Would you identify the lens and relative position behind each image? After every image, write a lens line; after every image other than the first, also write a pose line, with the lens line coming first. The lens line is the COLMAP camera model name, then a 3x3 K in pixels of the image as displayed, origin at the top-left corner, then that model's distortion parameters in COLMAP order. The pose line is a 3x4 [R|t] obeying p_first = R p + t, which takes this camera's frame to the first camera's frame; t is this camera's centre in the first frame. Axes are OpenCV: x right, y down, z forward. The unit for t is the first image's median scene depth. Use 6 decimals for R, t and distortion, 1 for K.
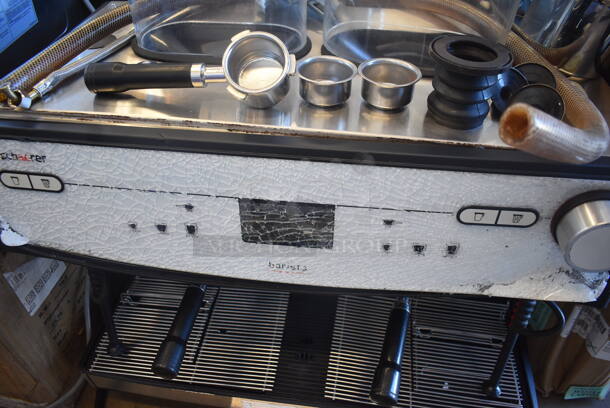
lens RADIAL K [[472.5, 0, 304.7], [0, 472.5, 204.8], [0, 0, 1]] dist [-0.090993, -0.001749]
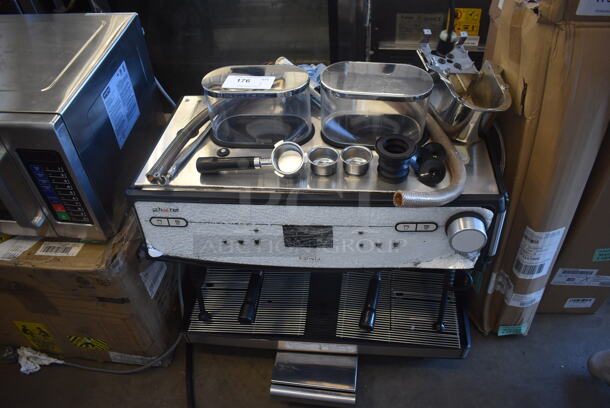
lens RADIAL K [[472.5, 0, 302.3], [0, 472.5, 207.5], [0, 0, 1]] dist [-0.090993, -0.001749]
pose [[0.997628, -0.063152, -0.027376, -0.001605], [0.063959, 0.997512, 0.029659, -0.131586], [0.025435, -0.031339, 0.999185, -0.885910]]
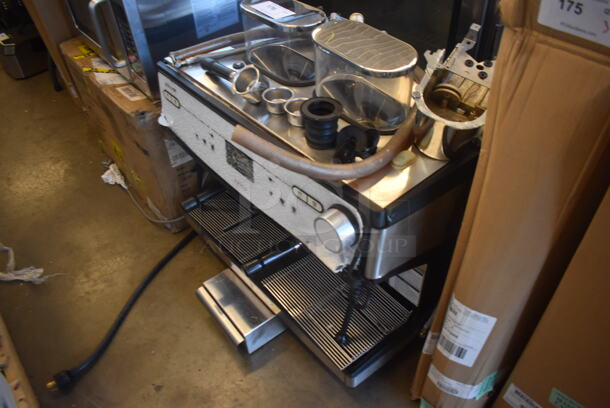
lens RADIAL K [[472.5, 0, 304.2], [0, 472.5, 203.3], [0, 0, 1]] dist [-0.090993, -0.001749]
pose [[0.741098, 0.437831, -0.508997, 1.229009], [-0.426425, 0.892521, 0.146859, -0.204434], [0.518590, 0.108213, 0.848148, -0.517603]]
